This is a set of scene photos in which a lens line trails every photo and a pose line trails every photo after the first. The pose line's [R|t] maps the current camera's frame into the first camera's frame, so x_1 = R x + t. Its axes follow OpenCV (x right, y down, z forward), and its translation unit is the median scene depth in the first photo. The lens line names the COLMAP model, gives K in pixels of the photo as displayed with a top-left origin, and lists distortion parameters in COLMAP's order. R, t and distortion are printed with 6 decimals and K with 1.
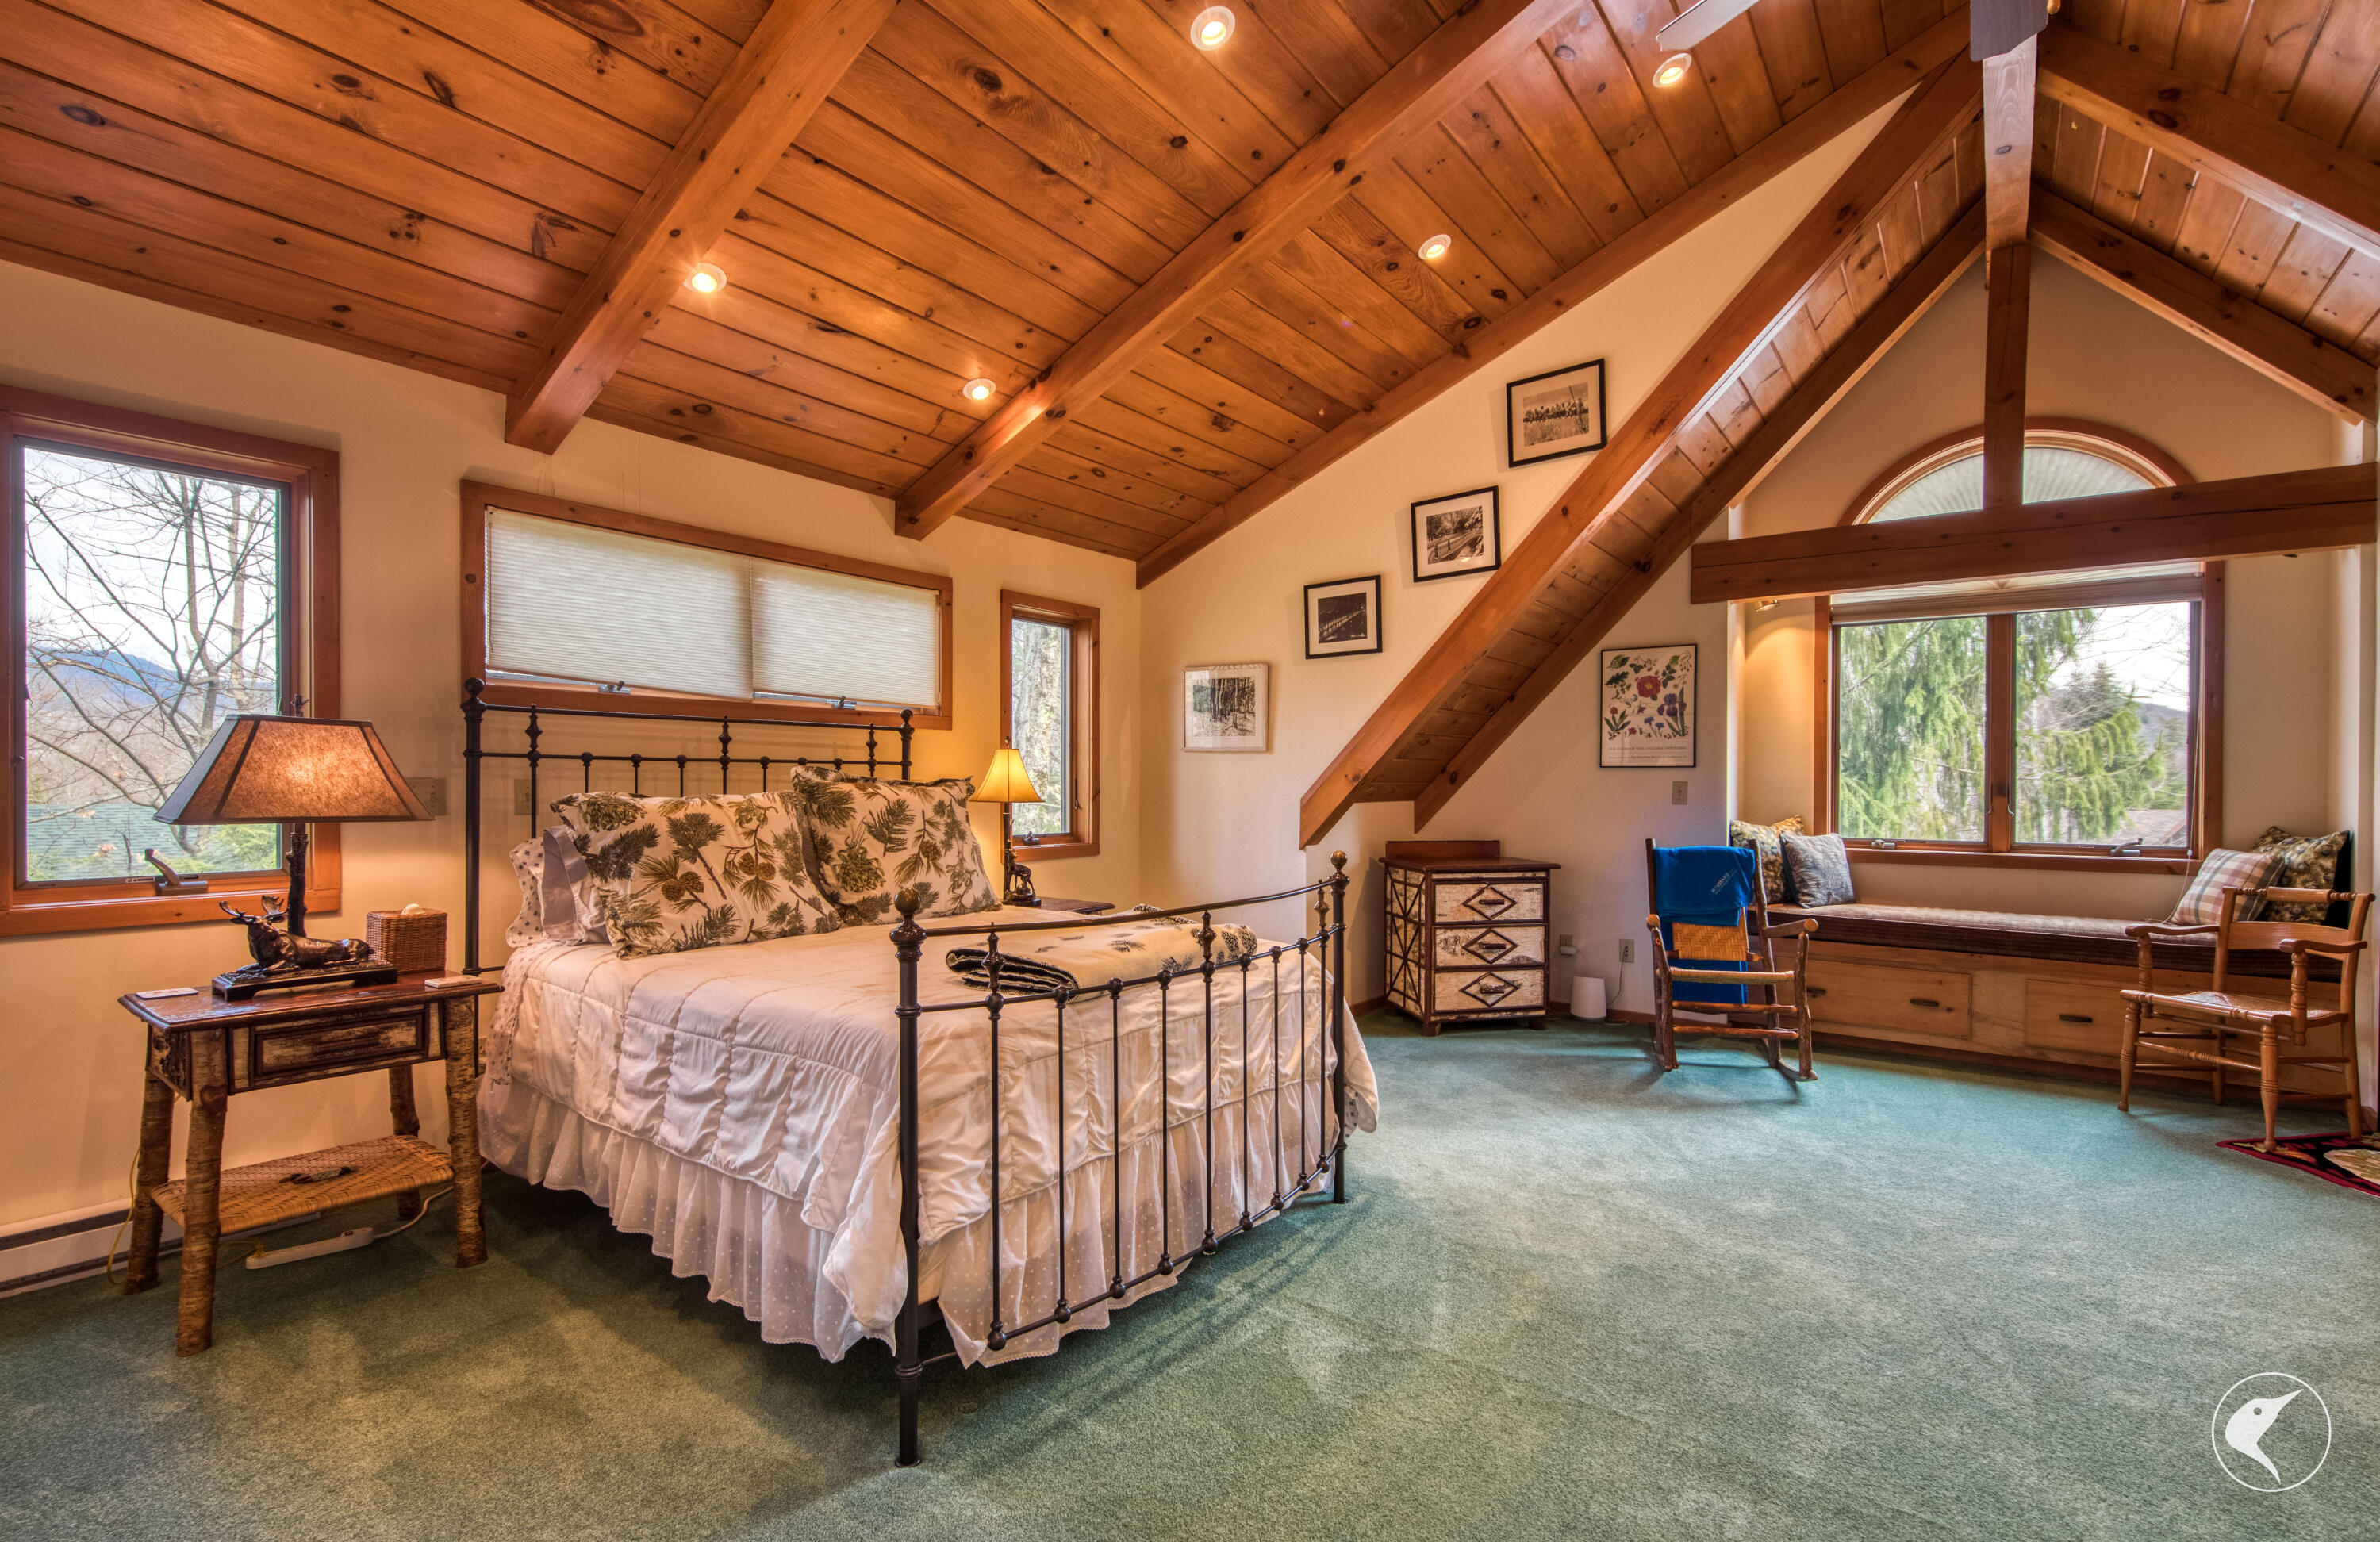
lens RADIAL K [[1111.0, 0, 1280.2], [0, 1111.0, 790.4], [0, 0, 1]] dist [0.008924, -0.004510]
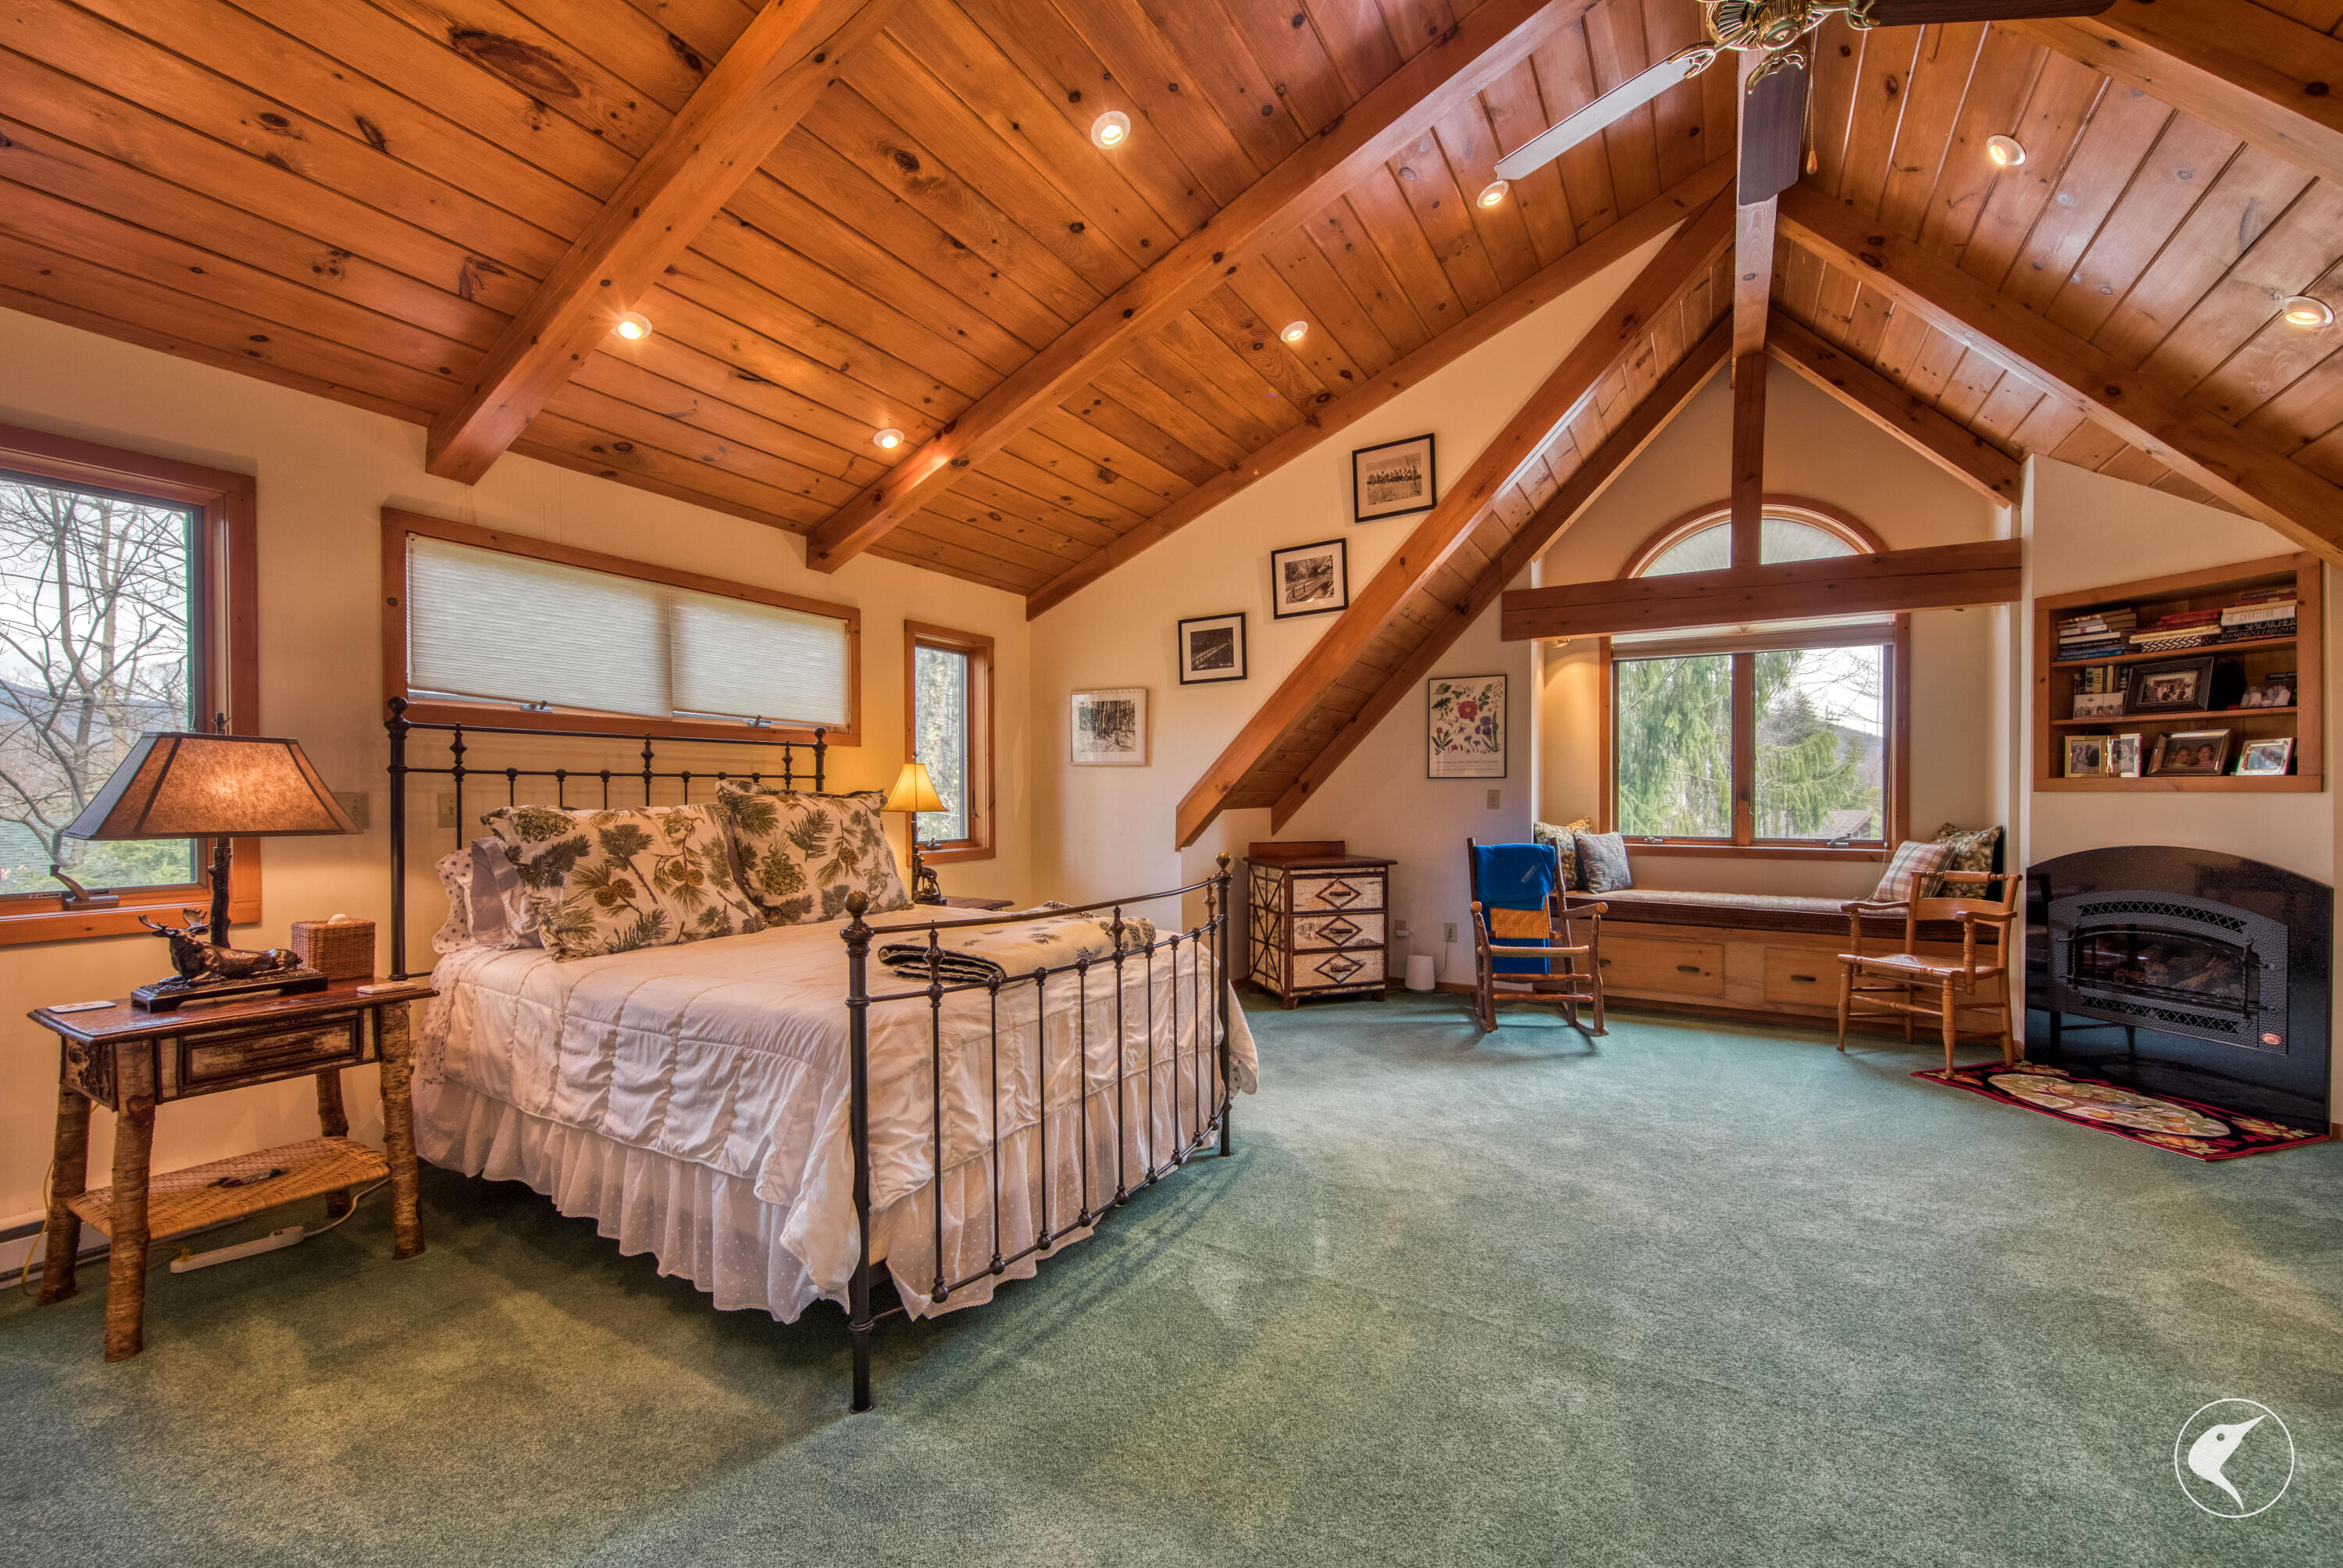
lens RADIAL K [[968.4, 0, 1256.0], [0, 968.4, 801.7], [0, 0, 1]] dist [0.006494, -0.003836]
pose [[0.992623, -0.006561, 0.121064, -0.034487], [0.006151, 0.999974, 0.003760, -0.001205], [-0.121086, -0.002988, 0.992638, -0.002819]]
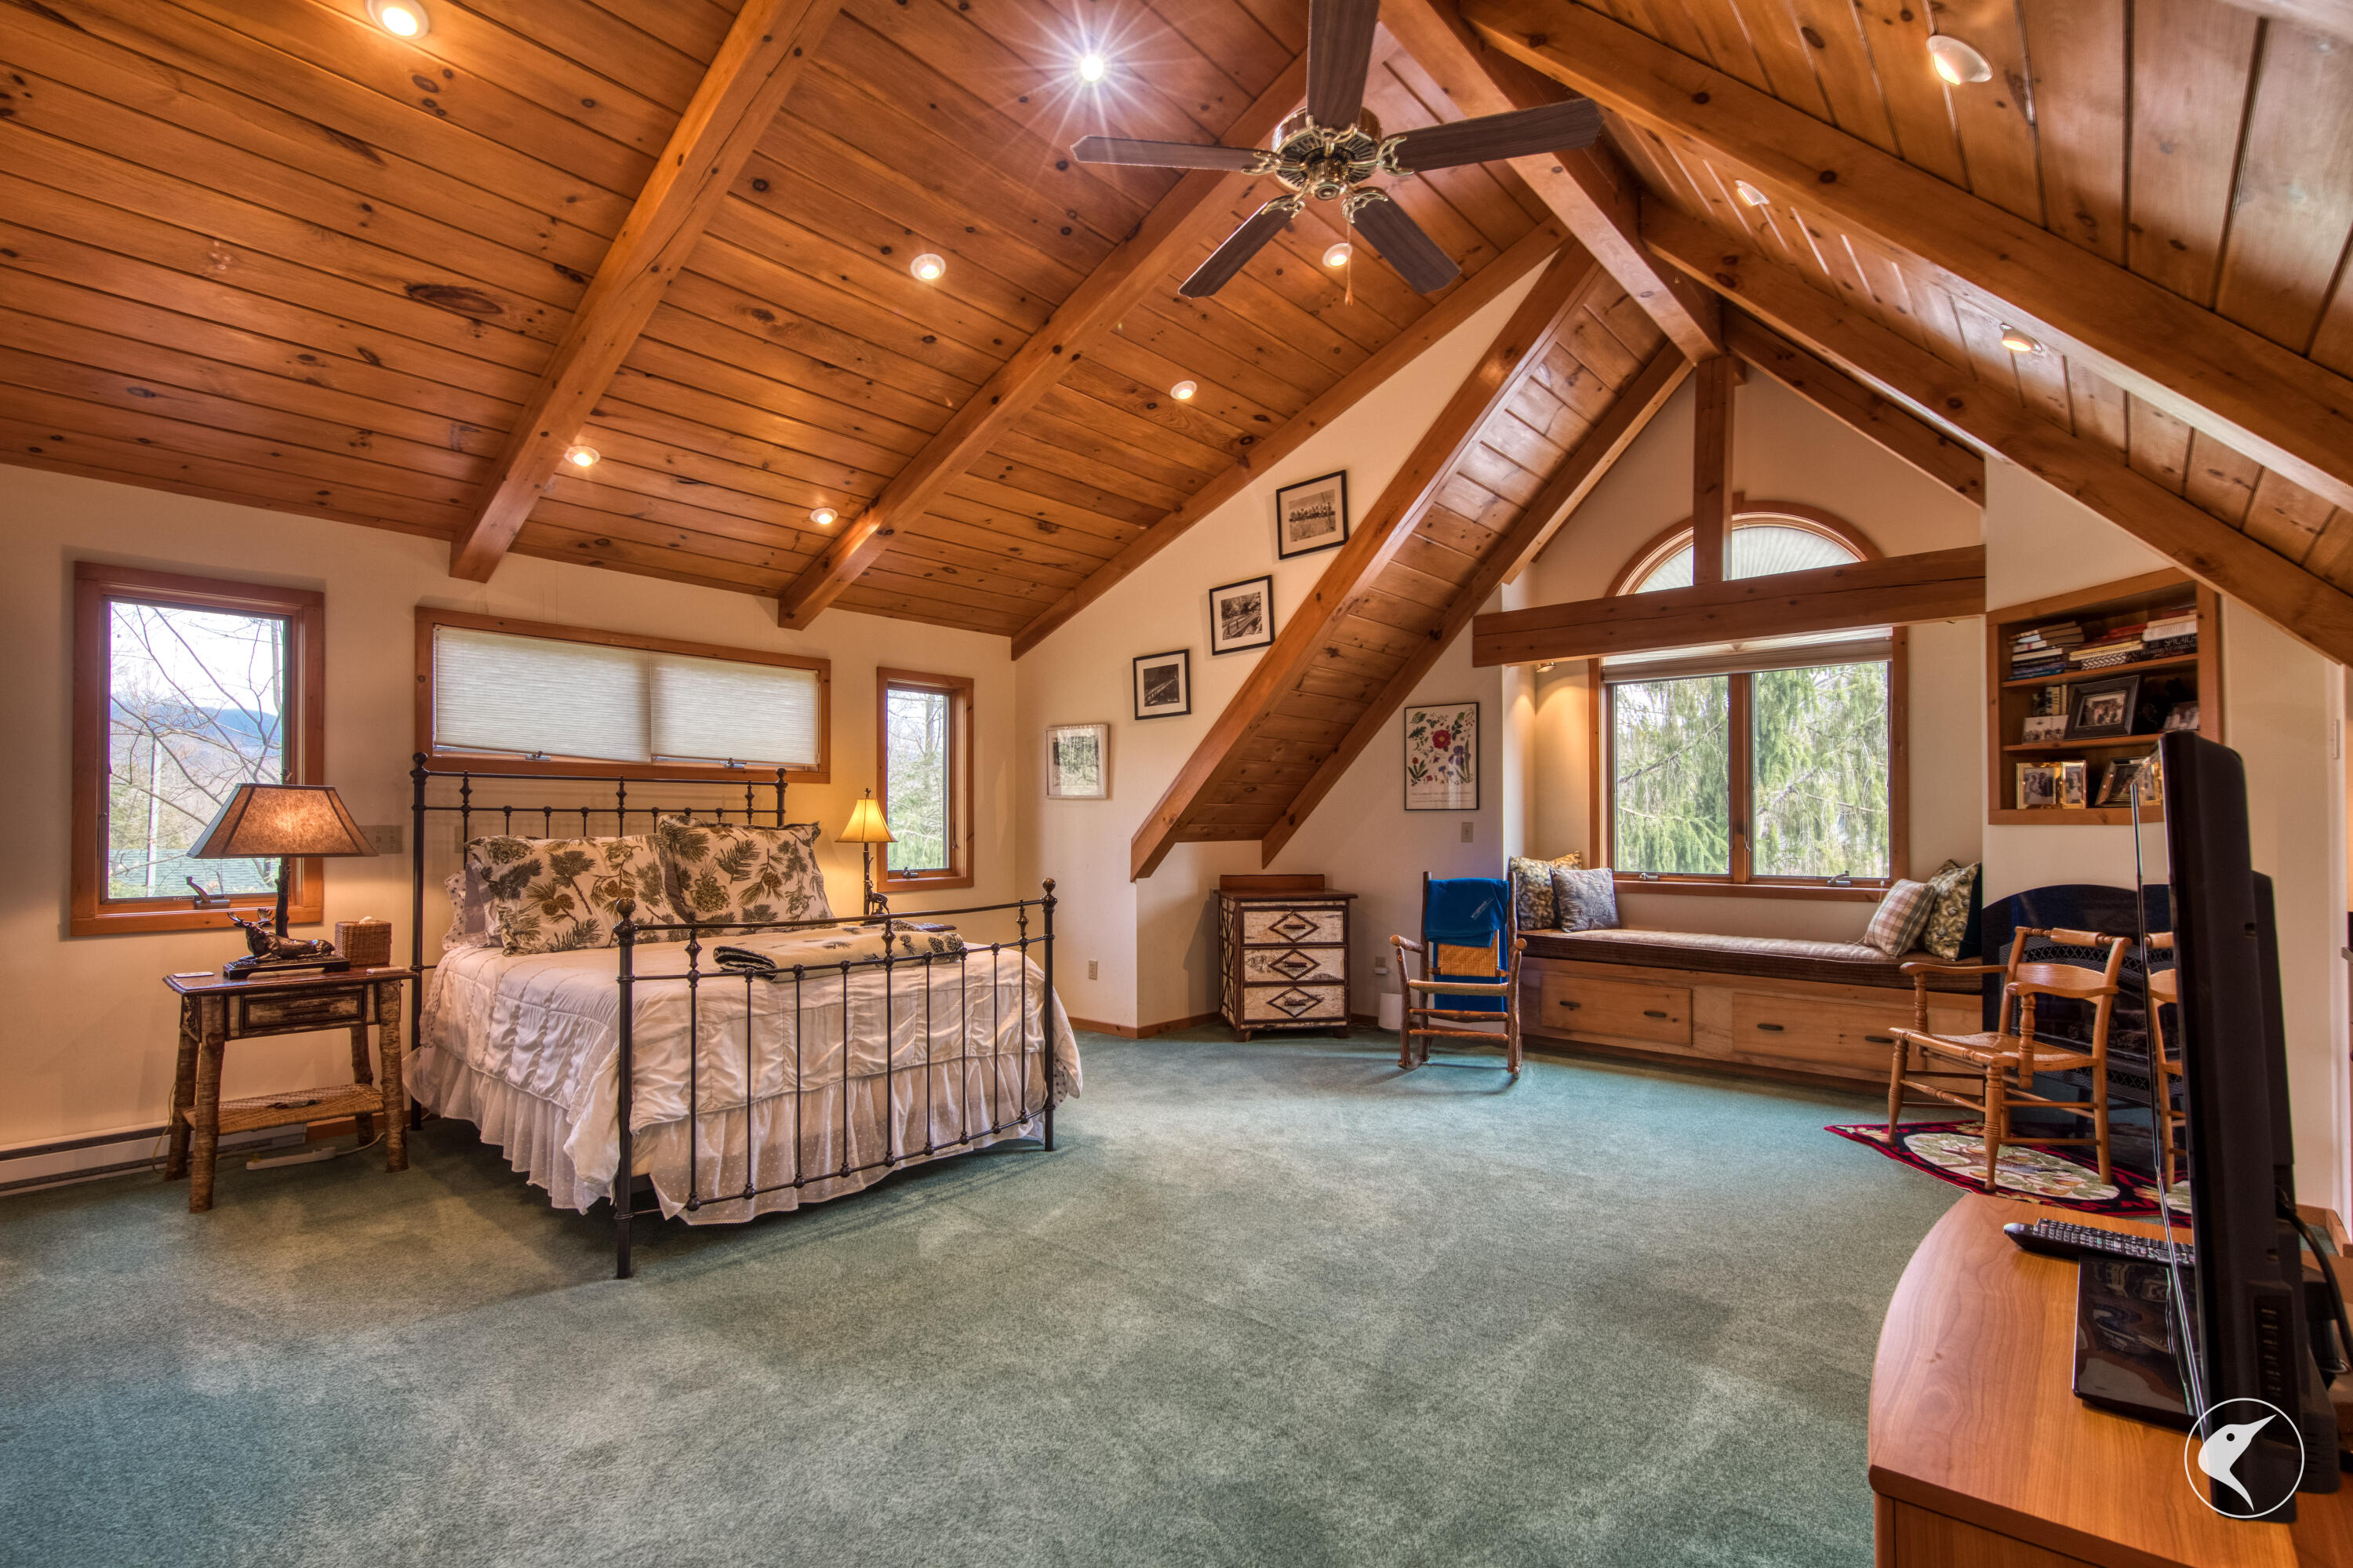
lens RADIAL K [[1109.1, 0, 1238.9], [0, 1109.1, 812.9], [0, 0, 1]] dist [0.012349, -0.006502]
pose [[0.996735, -0.006256, -0.080499, 0.382316], [0.004917, 0.999846, -0.016830, 0.001039], [0.080592, 0.016379, 0.996613, -0.274811]]
